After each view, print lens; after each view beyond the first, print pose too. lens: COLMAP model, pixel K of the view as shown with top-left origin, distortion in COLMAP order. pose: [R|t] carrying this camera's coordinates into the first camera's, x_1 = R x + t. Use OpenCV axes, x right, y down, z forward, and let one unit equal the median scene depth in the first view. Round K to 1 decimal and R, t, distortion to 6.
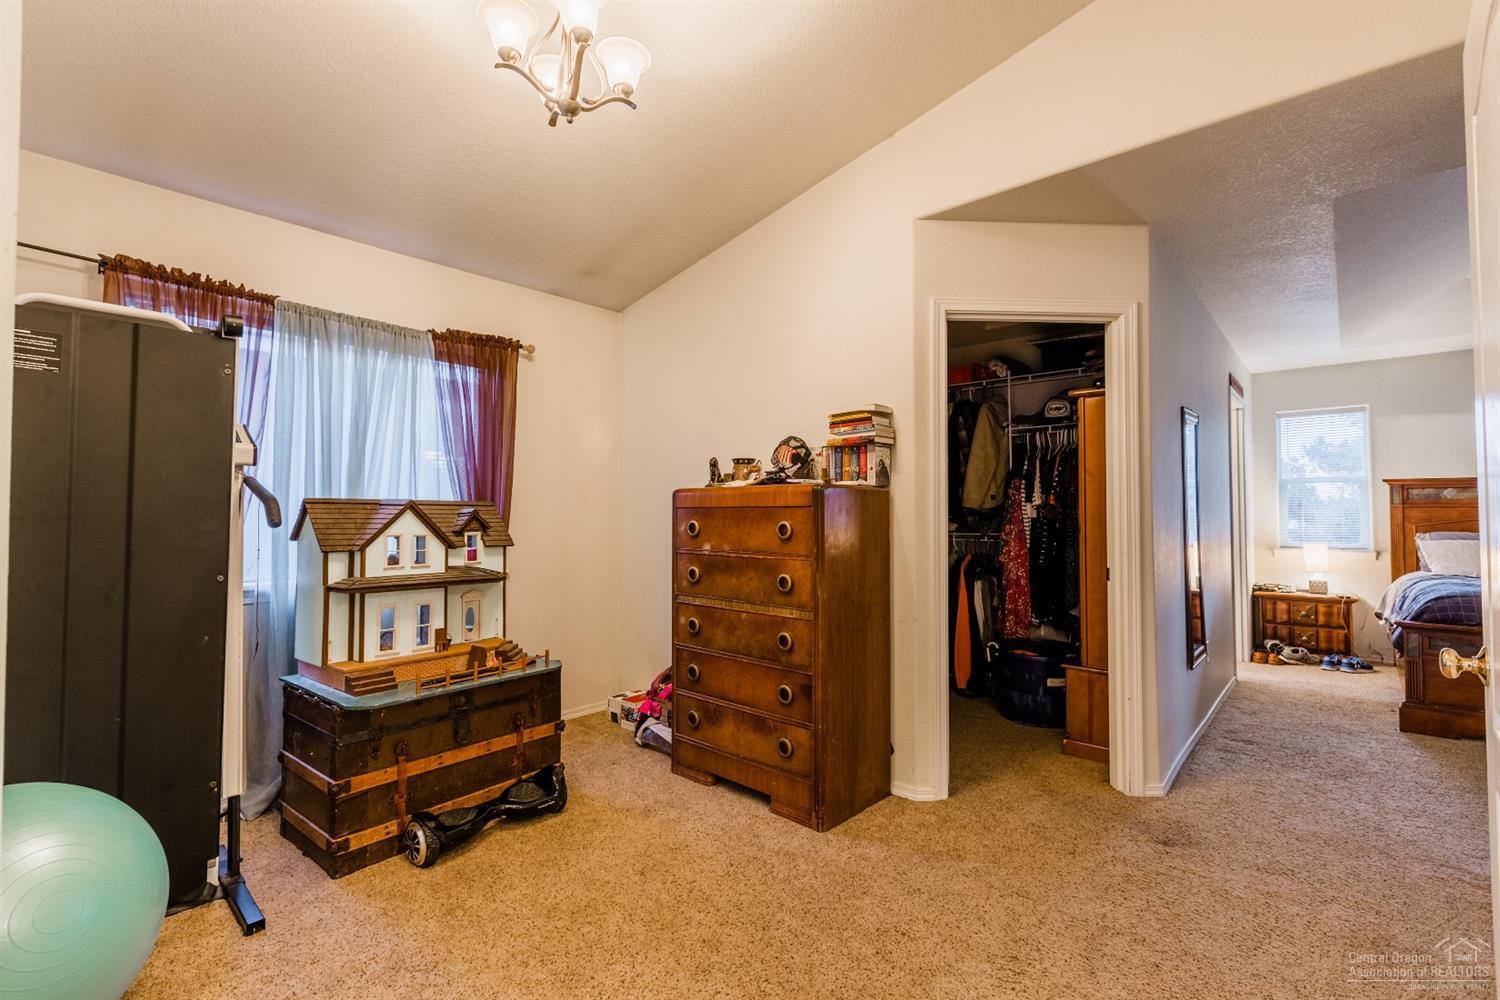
lens RADIAL K [[667.0, 0, 747.2], [0, 667.0, 496.2], [0, 0, 1]] dist [0.000892, -0.000224]
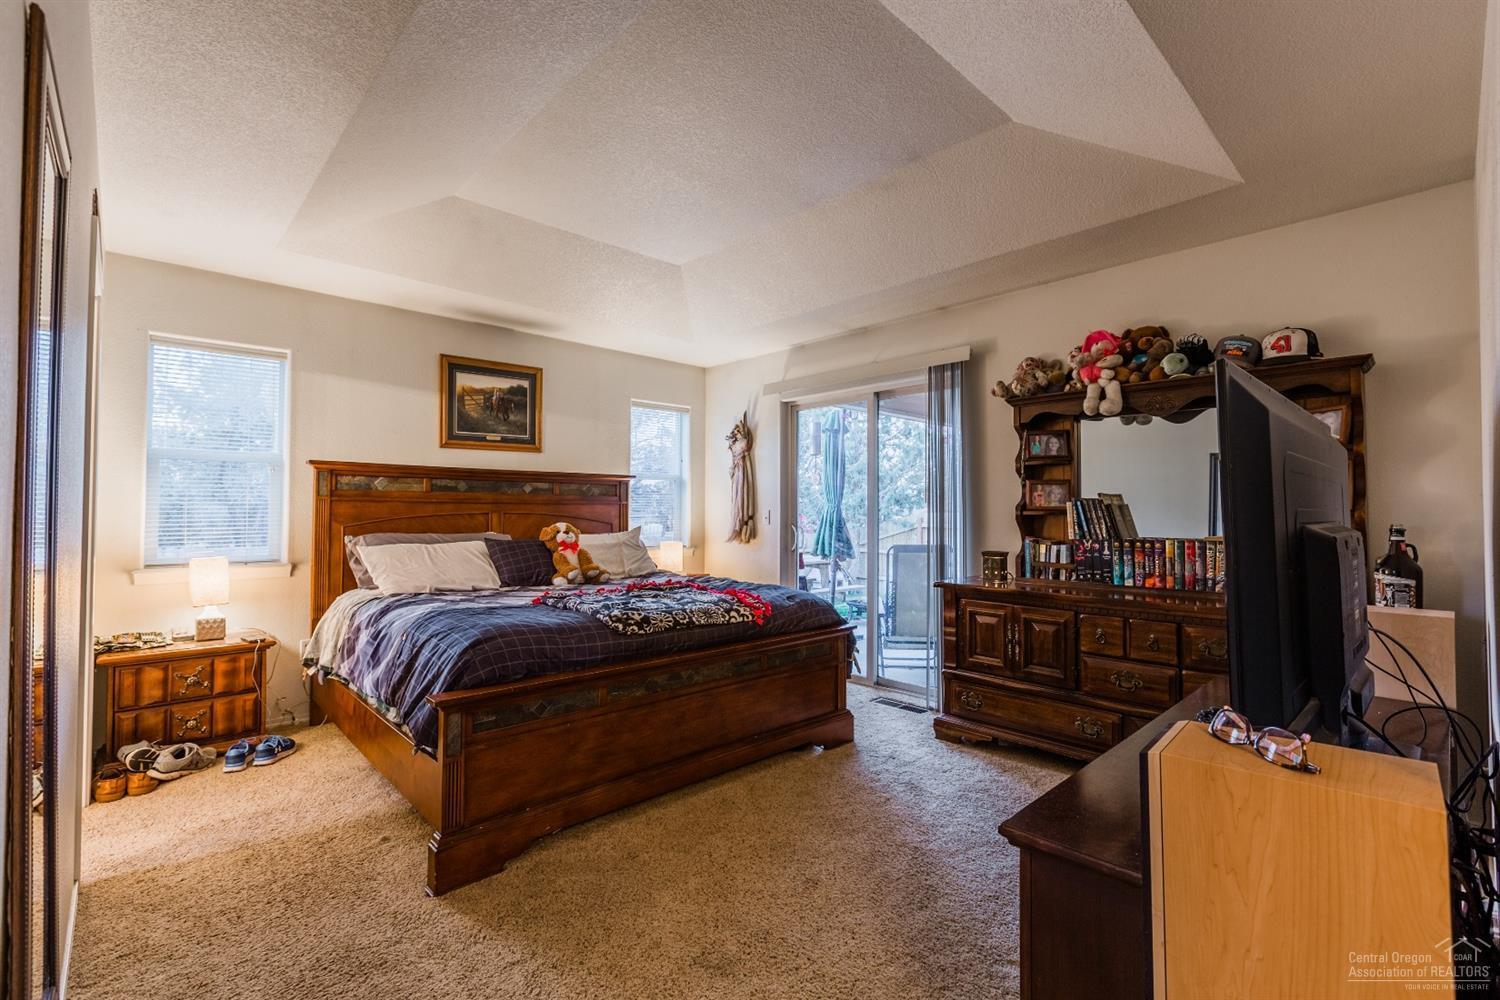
lens RADIAL K [[667.0, 0, 739.6], [0, 667.0, 495.6], [0, 0, 1]] dist [0.000892, -0.000224]
pose [[0.086670, 0.024258, 0.995942, 0.295960], [-0.029546, 0.999326, -0.021769, 0.013530], [-0.995799, -0.027540, 0.087328, 0.483987]]
